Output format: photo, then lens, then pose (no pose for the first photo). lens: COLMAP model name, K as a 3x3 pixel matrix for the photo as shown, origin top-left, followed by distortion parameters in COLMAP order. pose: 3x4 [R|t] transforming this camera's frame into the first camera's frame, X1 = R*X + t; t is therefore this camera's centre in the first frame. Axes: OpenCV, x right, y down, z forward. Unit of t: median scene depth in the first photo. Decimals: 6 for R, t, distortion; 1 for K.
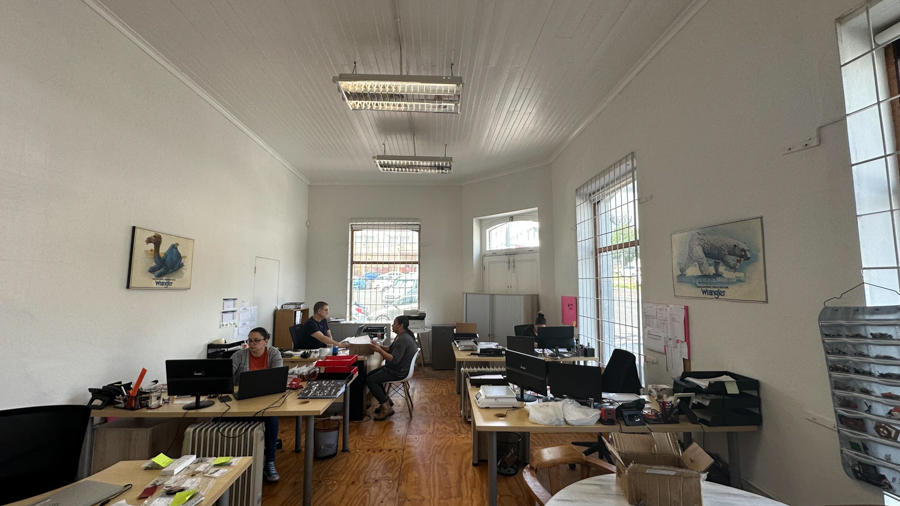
lens RADIAL K [[361.1, 0, 448.8], [0, 361.1, 252.5], [0, 0, 1]] dist [-0.002837, 0.001046]
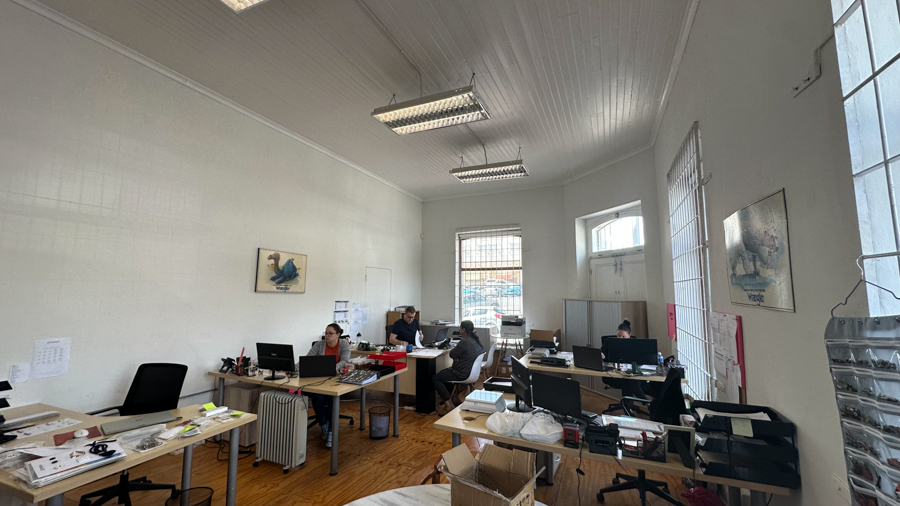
lens RADIAL K [[361.1, 0, 448.3], [0, 361.1, 251.8], [0, 0, 1]] dist [-0.002837, 0.001046]
pose [[0.896364, -0.047533, -0.440762, 0.406017], [0.038362, 0.998822, -0.029700, 0.013310], [0.441655, 0.009713, 0.897132, 0.054629]]
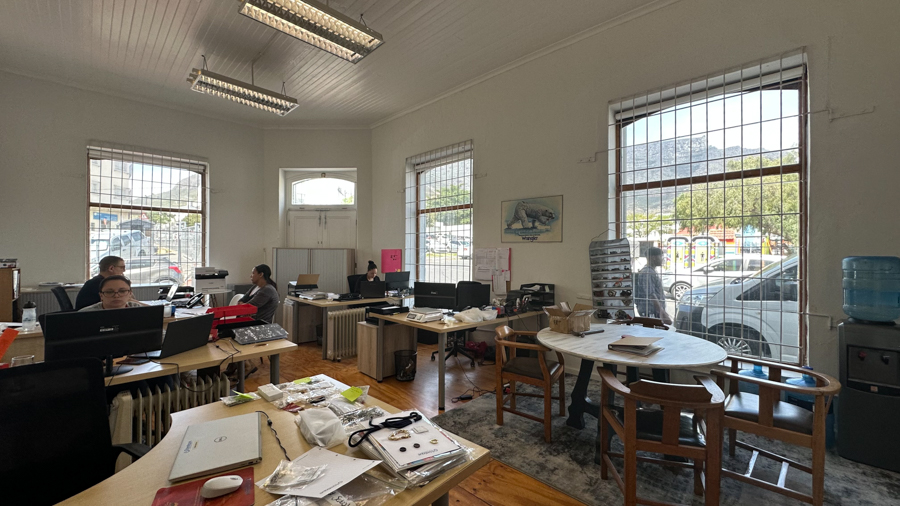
lens RADIAL K [[361.1, 0, 450.8], [0, 361.1, 253.1], [0, 0, 1]] dist [-0.002837, 0.001046]
pose [[0.728691, 0.002998, 0.684836, -0.548308], [-0.063948, 0.995919, 0.063683, 0.077831], [-0.681851, -0.090199, 0.725909, 0.025781]]
